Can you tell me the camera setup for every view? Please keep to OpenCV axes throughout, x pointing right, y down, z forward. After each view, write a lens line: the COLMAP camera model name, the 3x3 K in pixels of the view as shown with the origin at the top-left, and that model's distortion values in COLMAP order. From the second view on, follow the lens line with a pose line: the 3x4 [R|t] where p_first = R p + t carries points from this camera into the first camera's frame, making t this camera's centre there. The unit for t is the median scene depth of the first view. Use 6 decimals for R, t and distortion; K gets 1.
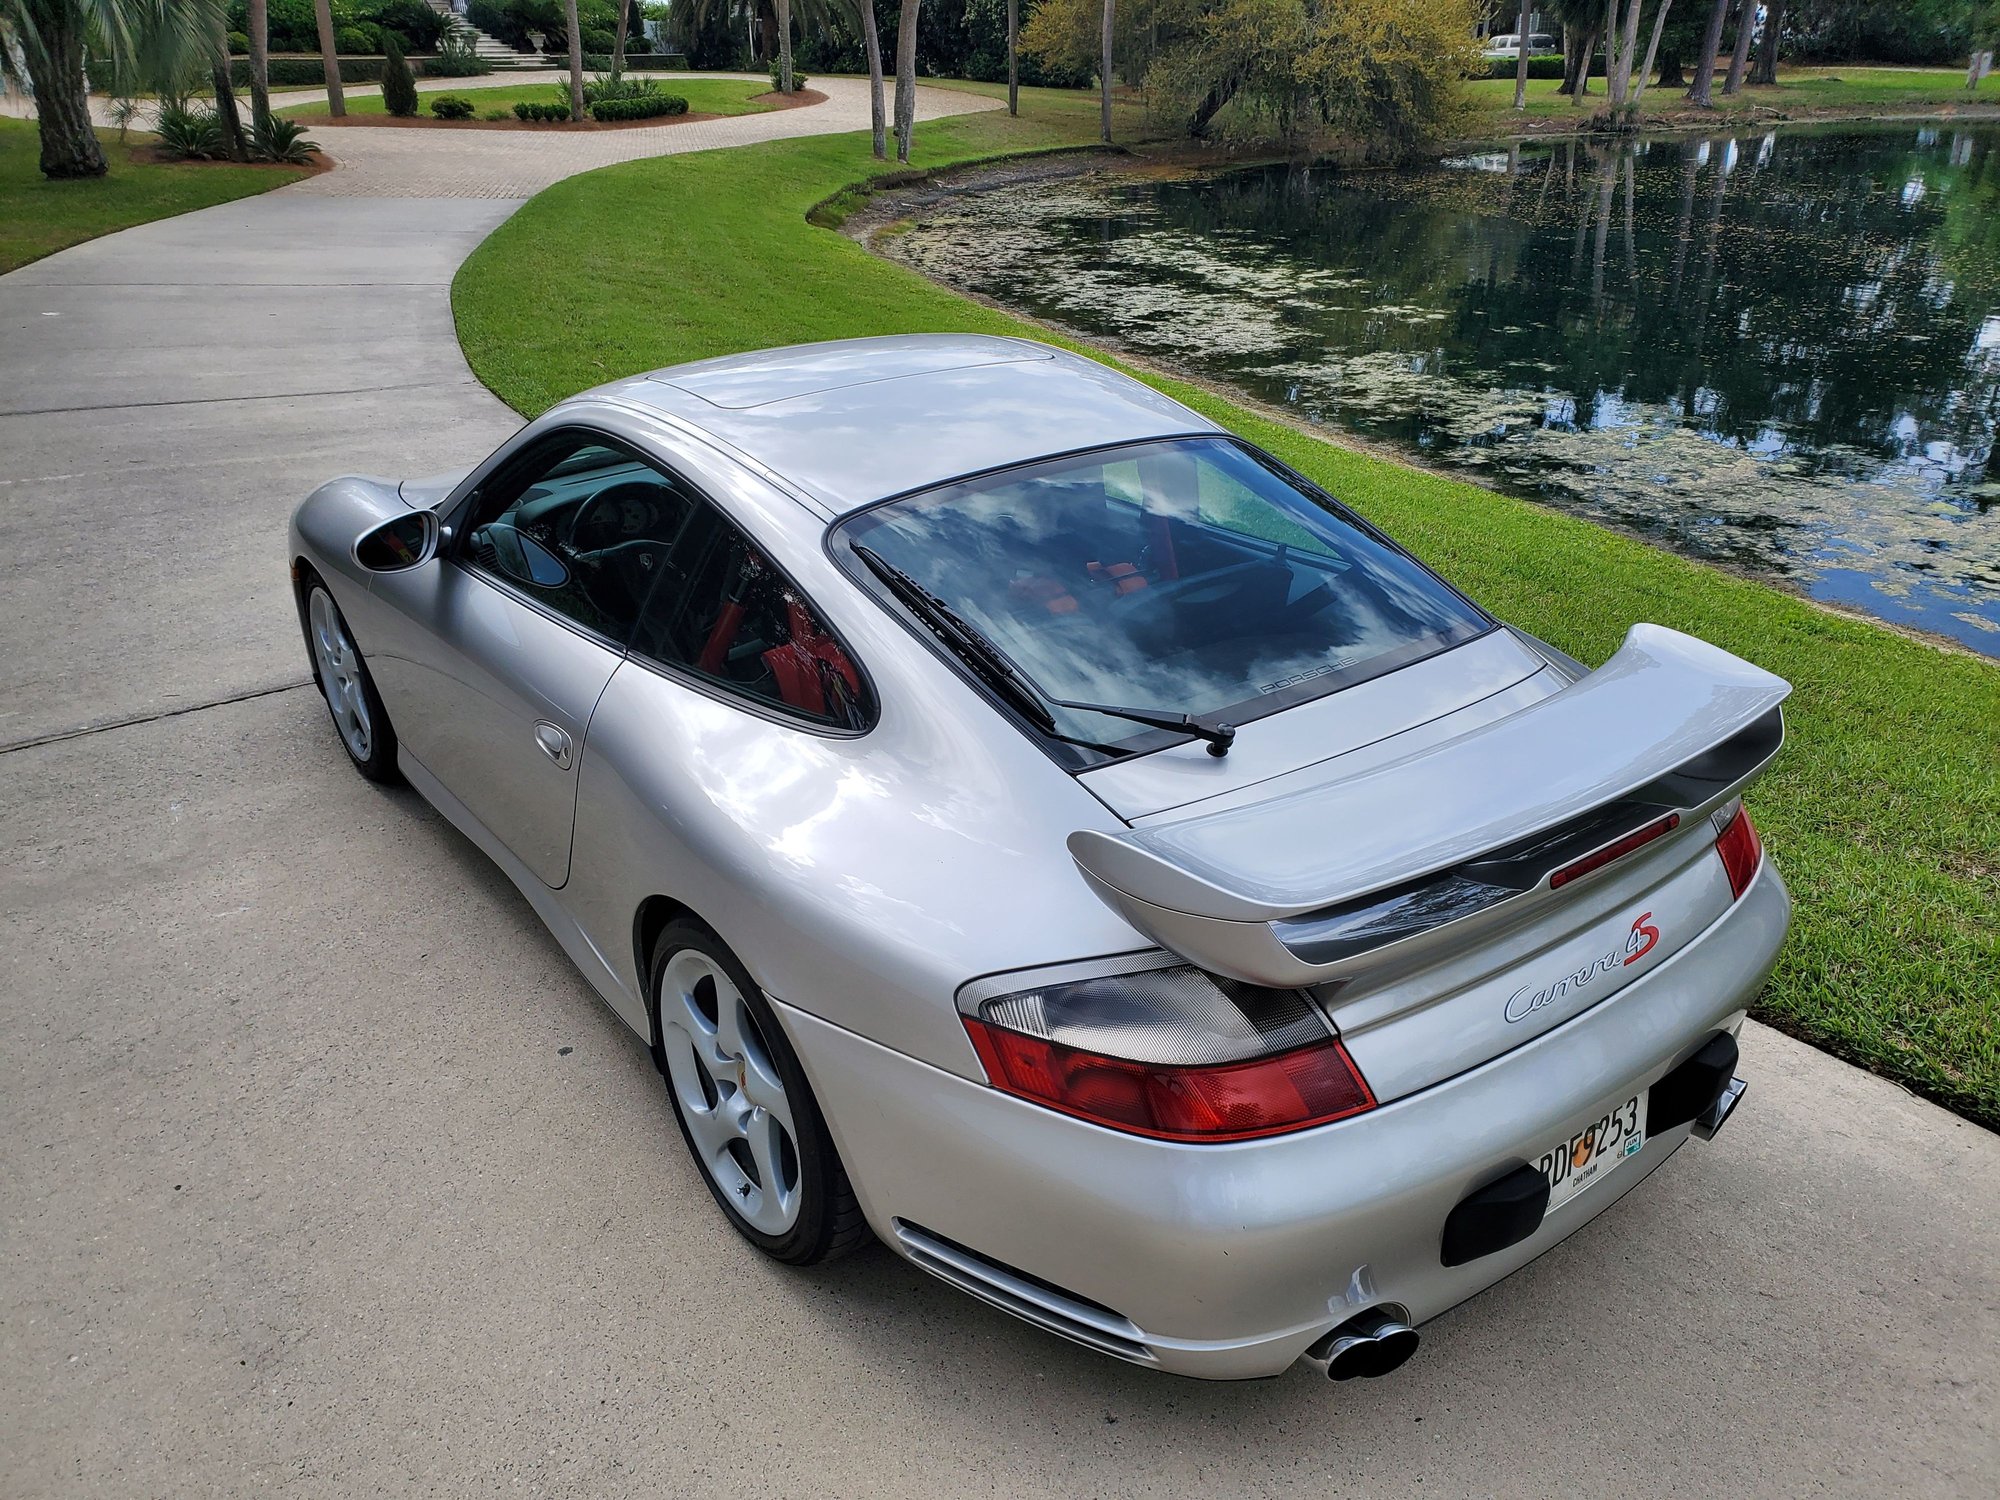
lens RADIAL K [[1554.3, 0, 982.4], [0, 1554.3, 767.4], [0, 0, 1]] dist [-0.003448, 0.021782]
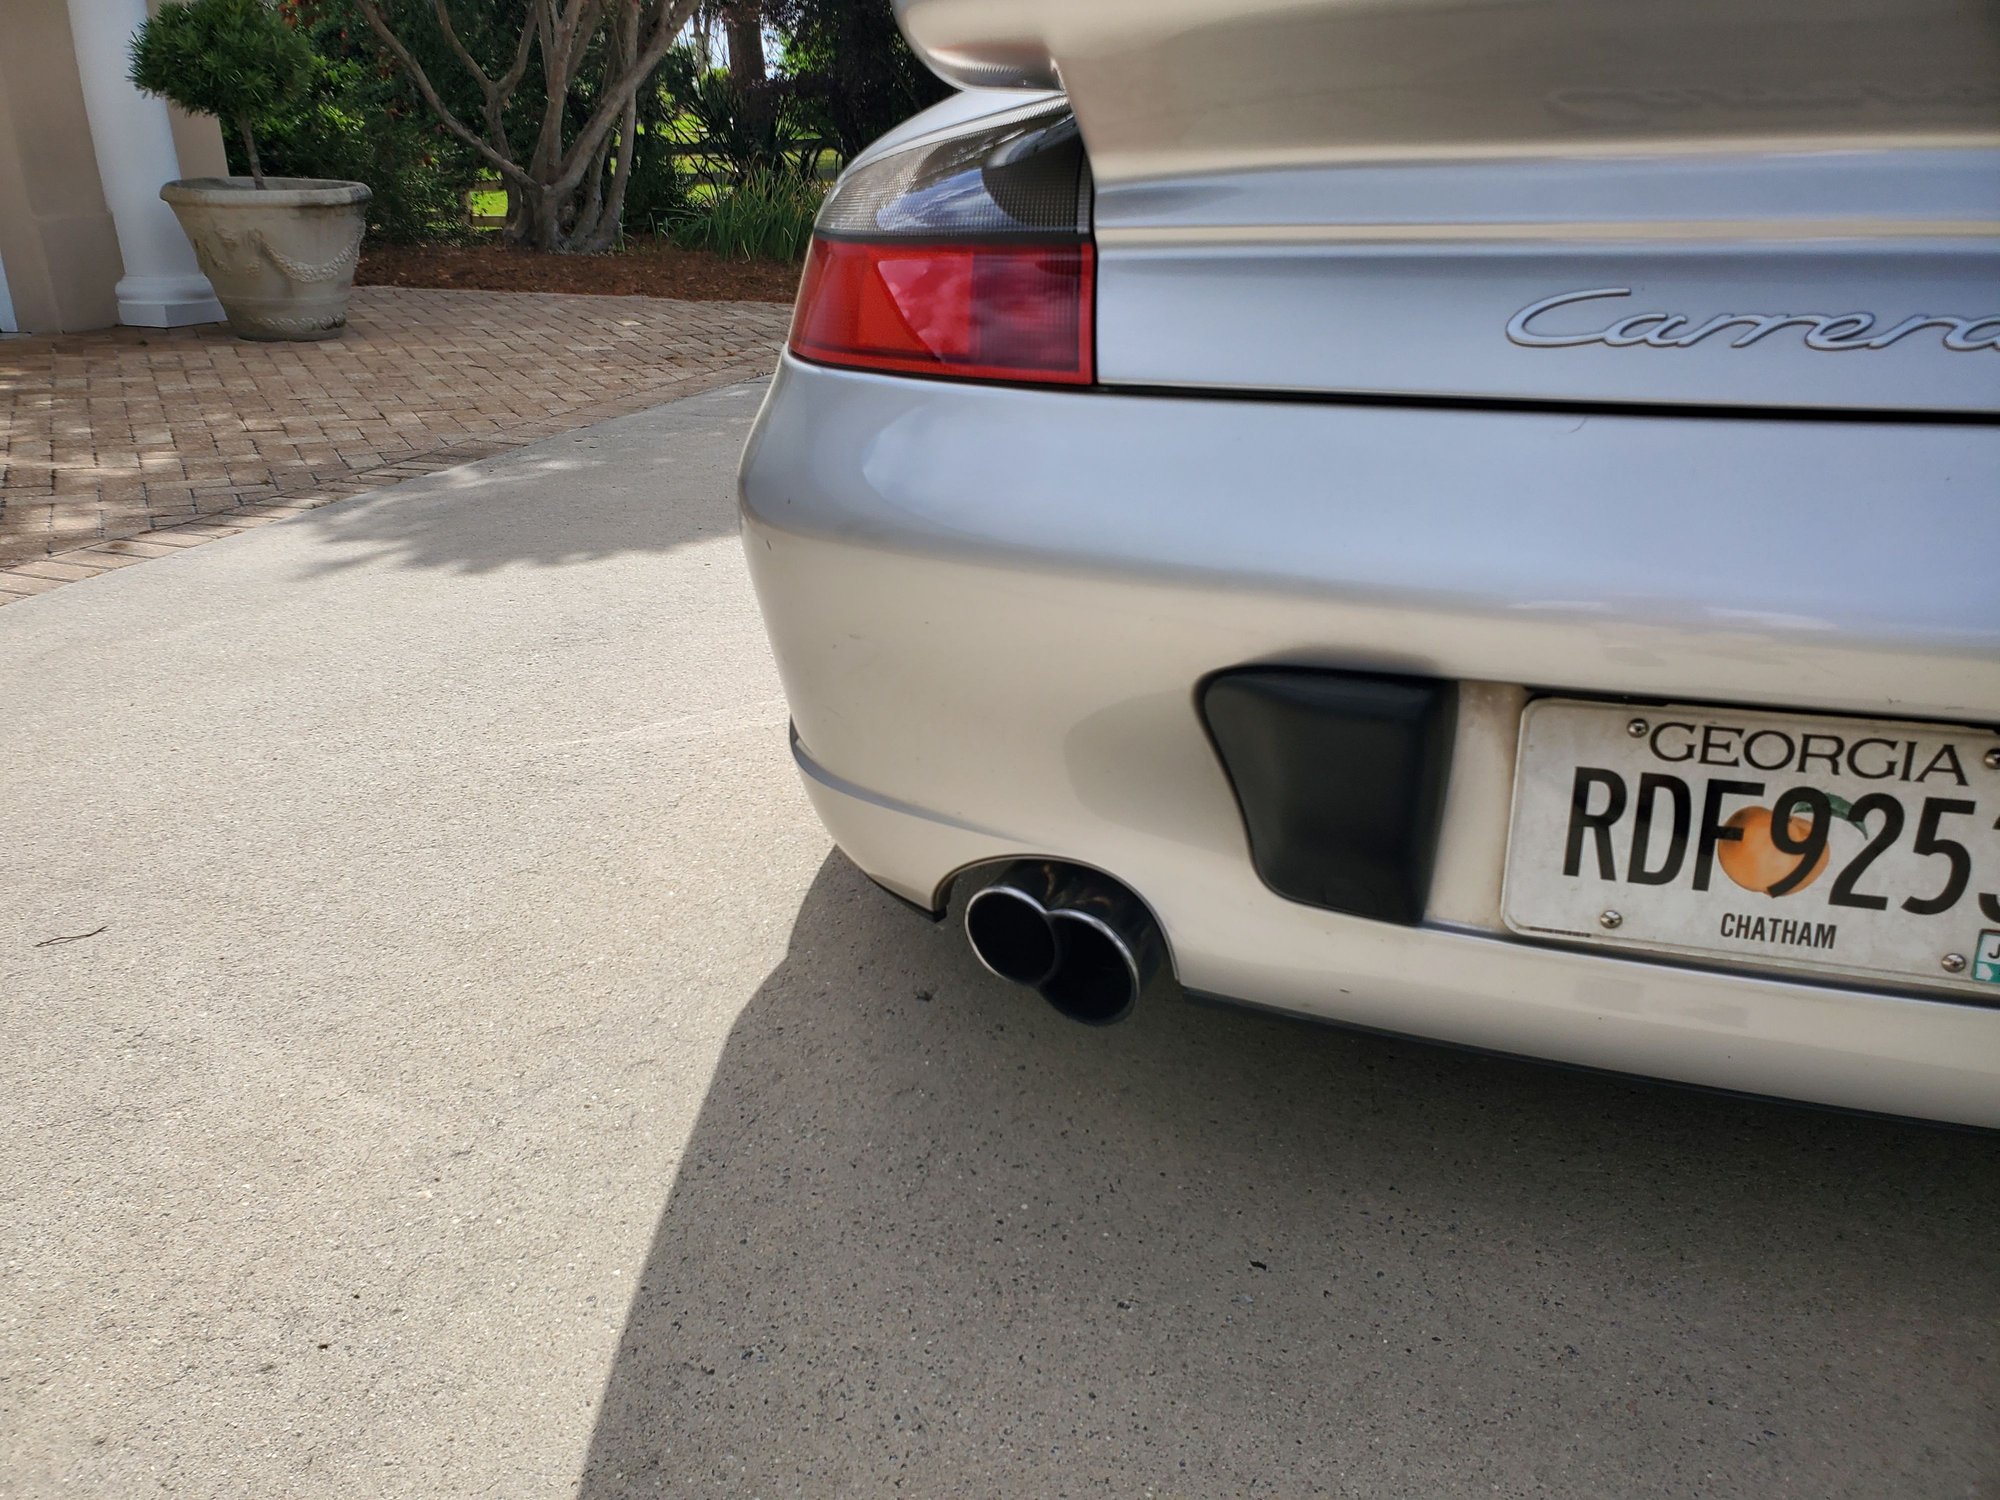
lens RADIAL K [[1552.5, 0, 965.5], [0, 1552.5, 743.7], [0, 0, 1]] dist [0.005835, 0.010569]
pose [[0.566901, 0.307060, -0.764420, 0.387139], [-0.341738, 0.931982, 0.120932, 0.167927], [0.749559, 0.192675, 0.633276, 0.411550]]
